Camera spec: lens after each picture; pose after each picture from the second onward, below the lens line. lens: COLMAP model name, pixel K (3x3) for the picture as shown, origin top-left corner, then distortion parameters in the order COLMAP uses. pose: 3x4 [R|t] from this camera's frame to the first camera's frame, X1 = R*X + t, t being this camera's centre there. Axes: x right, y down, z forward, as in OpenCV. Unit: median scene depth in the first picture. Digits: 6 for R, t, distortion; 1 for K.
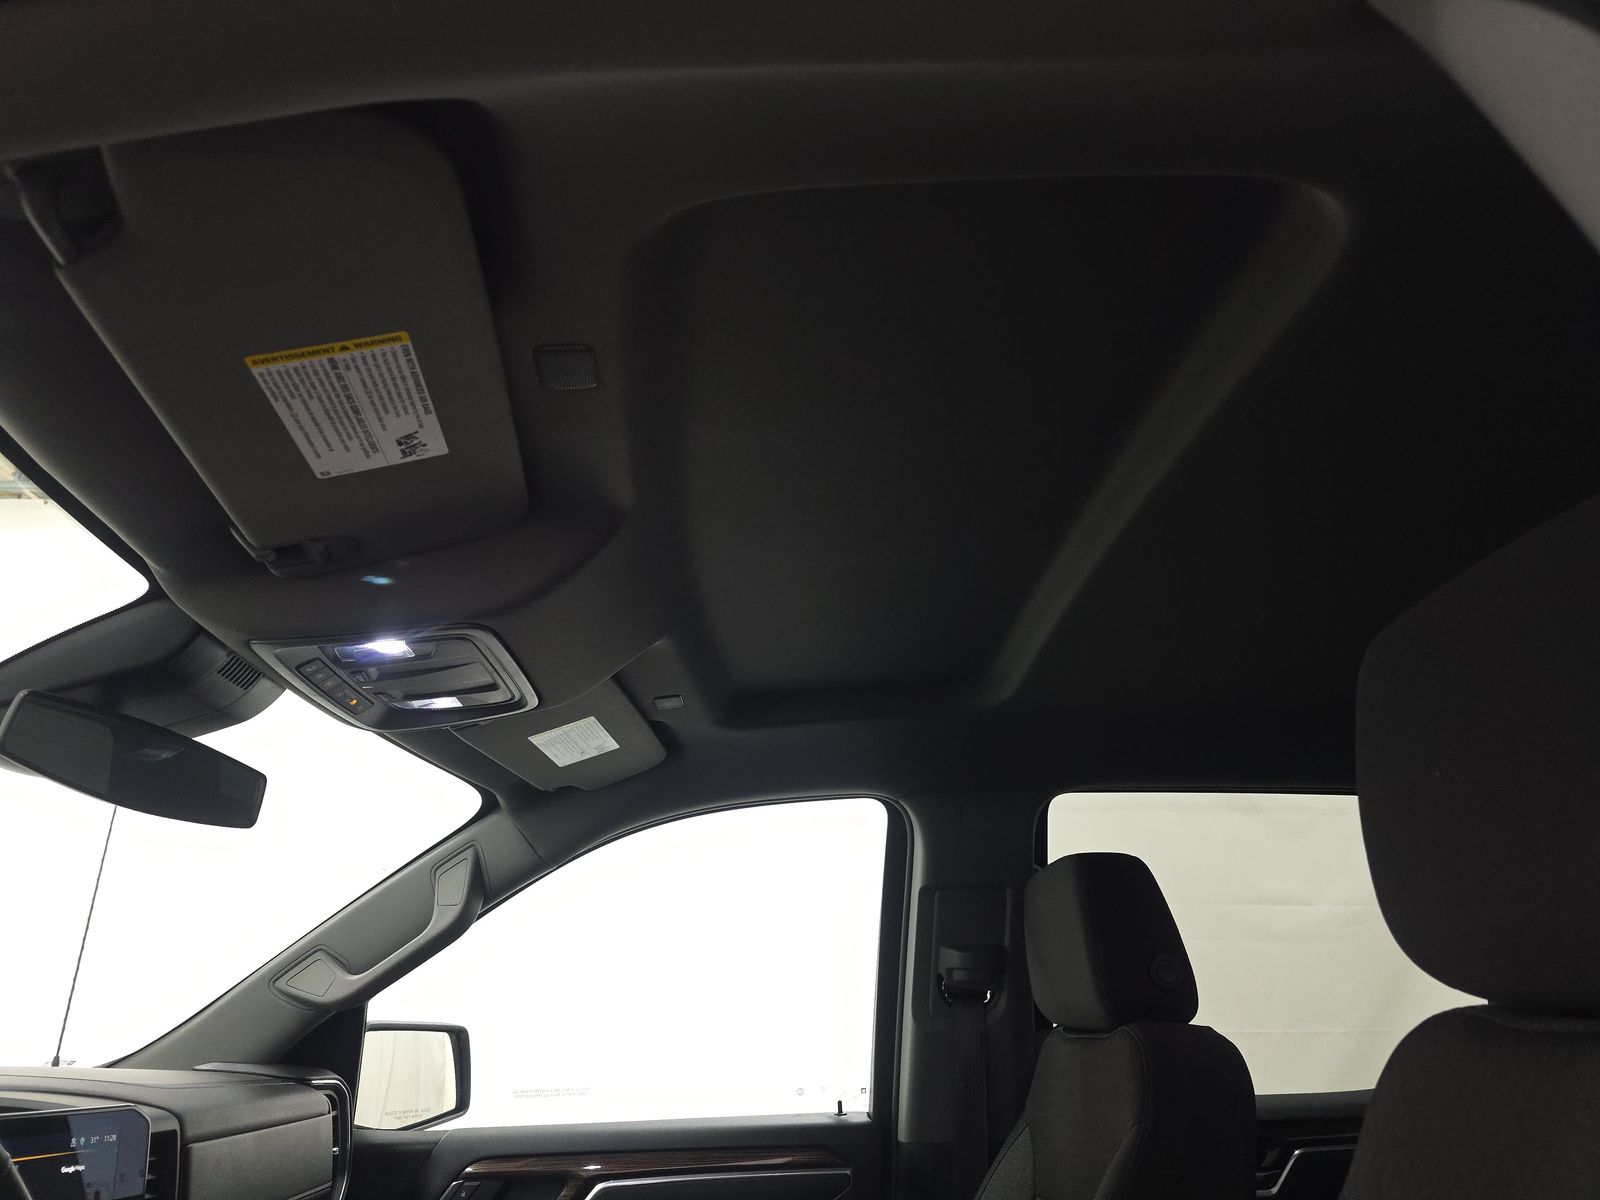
lens RADIAL K [[1076.5, 0, 800.3], [0, 1076.5, 602.7], [0, 0, 1]] dist [0.030166, -0.004536]
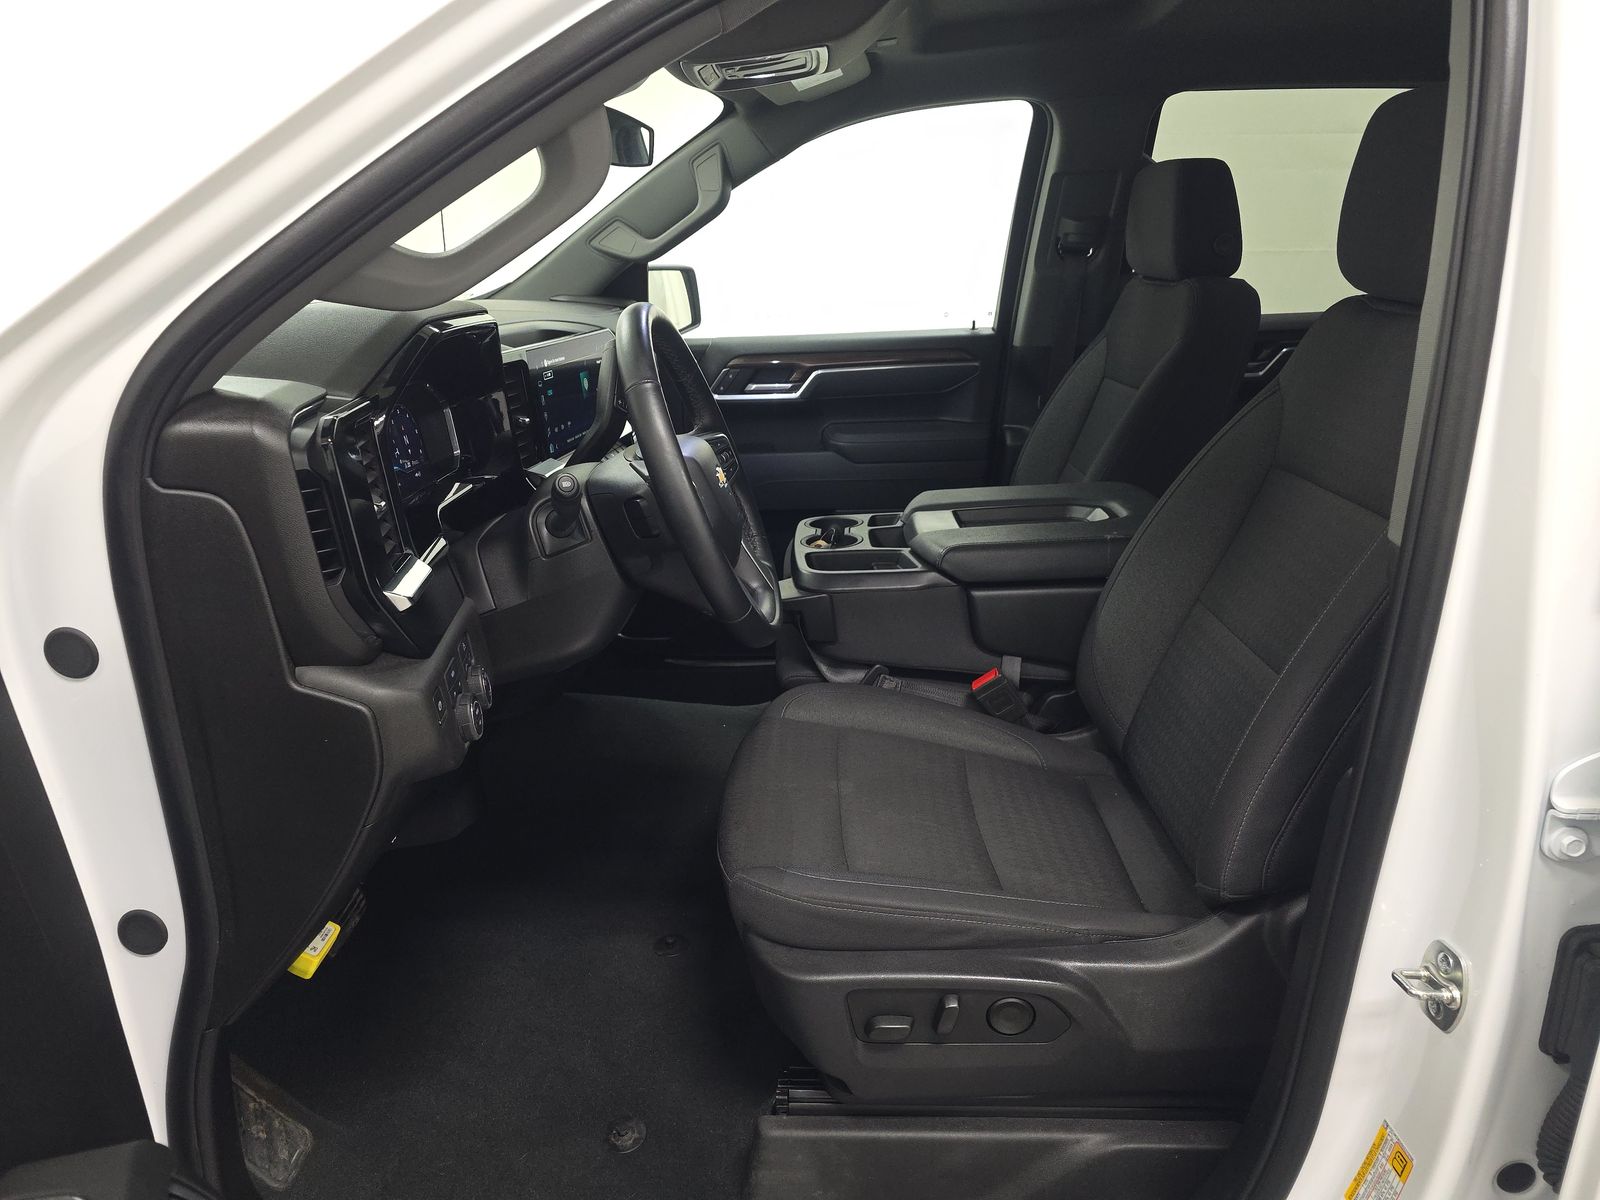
lens RADIAL K [[1076.5, 0, 800.3], [0, 1076.5, 602.7], [0, 0, 1]] dist [0.030166, -0.004536]
pose [[0.999073, 0.011386, -0.041517, -0.141061], [0.018230, 0.761771, 0.647590, -0.207673], [0.039000, -0.647746, 0.760857, -0.381846]]
